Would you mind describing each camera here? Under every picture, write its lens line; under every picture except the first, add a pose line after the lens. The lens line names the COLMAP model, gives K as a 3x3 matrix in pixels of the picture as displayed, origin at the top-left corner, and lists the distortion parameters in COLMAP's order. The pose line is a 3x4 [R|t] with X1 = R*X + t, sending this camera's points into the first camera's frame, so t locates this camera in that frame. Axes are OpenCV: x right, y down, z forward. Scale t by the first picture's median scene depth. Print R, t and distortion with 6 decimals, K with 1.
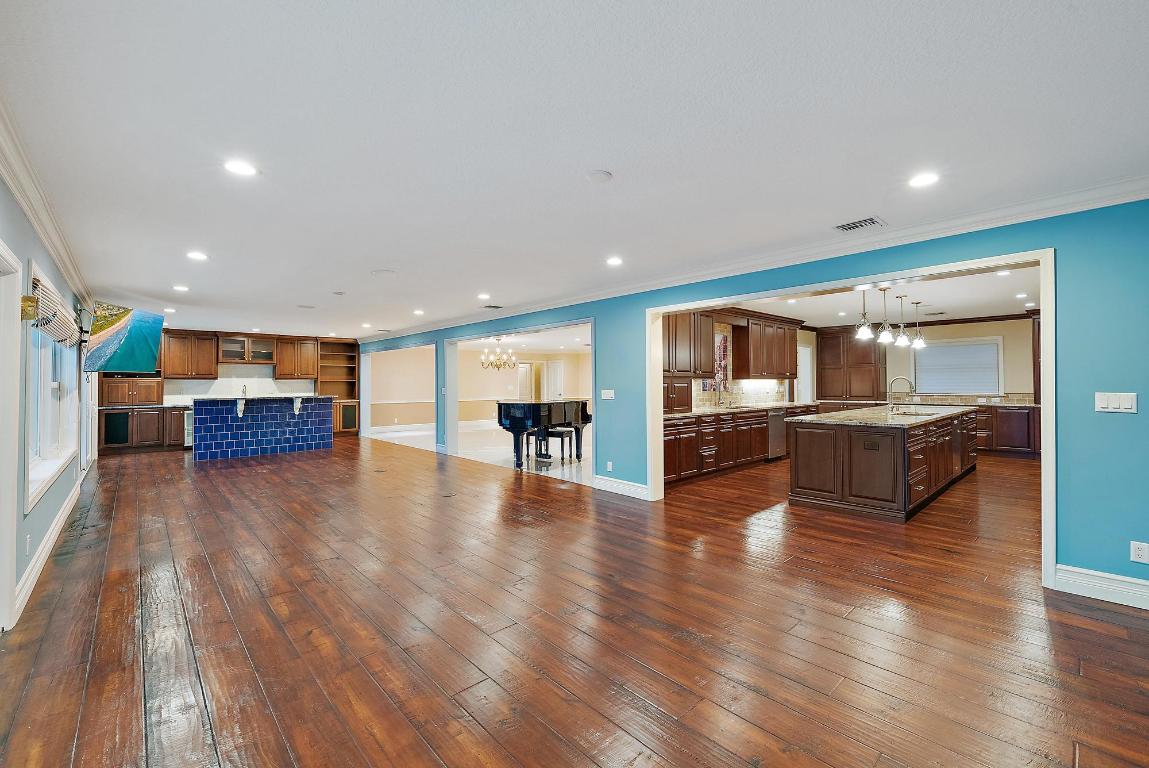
lens RADIAL K [[477.9, 0, 577.8], [0, 477.9, 378.9], [0, 0, 1]] dist [0.003970, -0.000196]
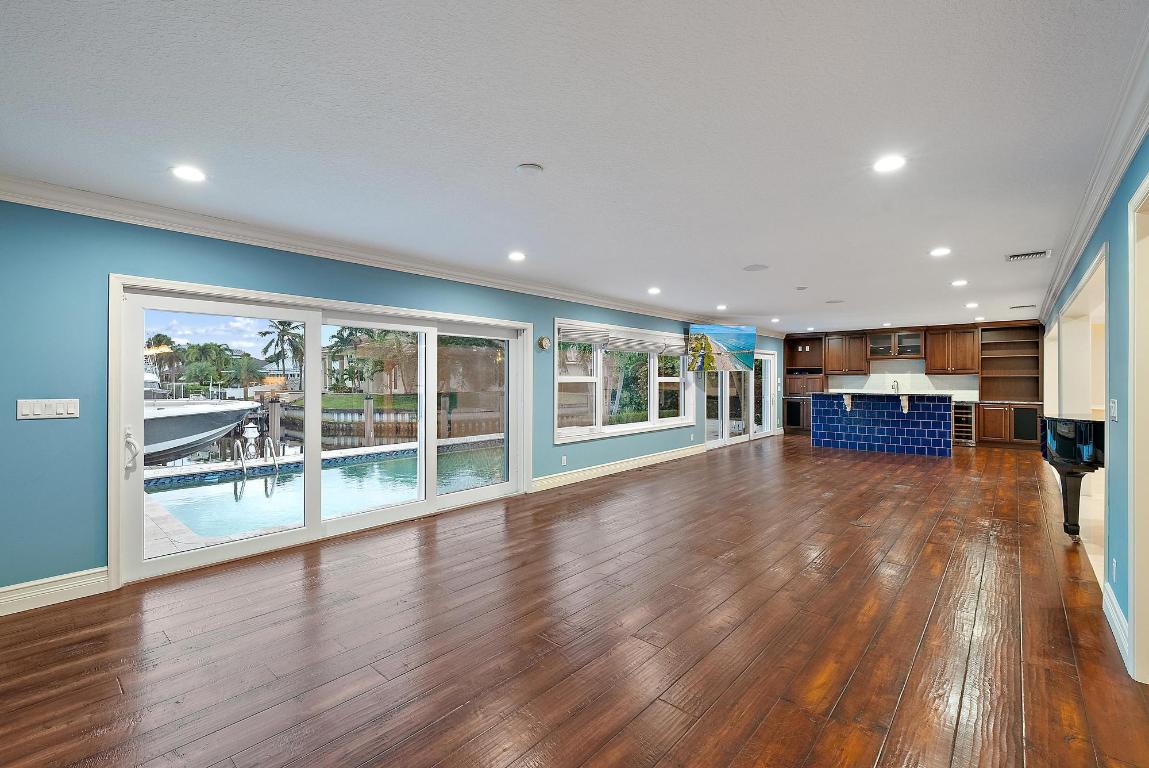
lens RADIAL K [[501.1, 0, 577.3], [0, 501.1, 382.3], [0, 0, 1]] dist [0.001510, -0.000068]
pose [[0.098497, 0.013825, -0.995041, 0.267291], [0.005530, 0.999880, 0.014439, -0.002429], [0.995122, -0.006925, 0.098409, 0.248555]]
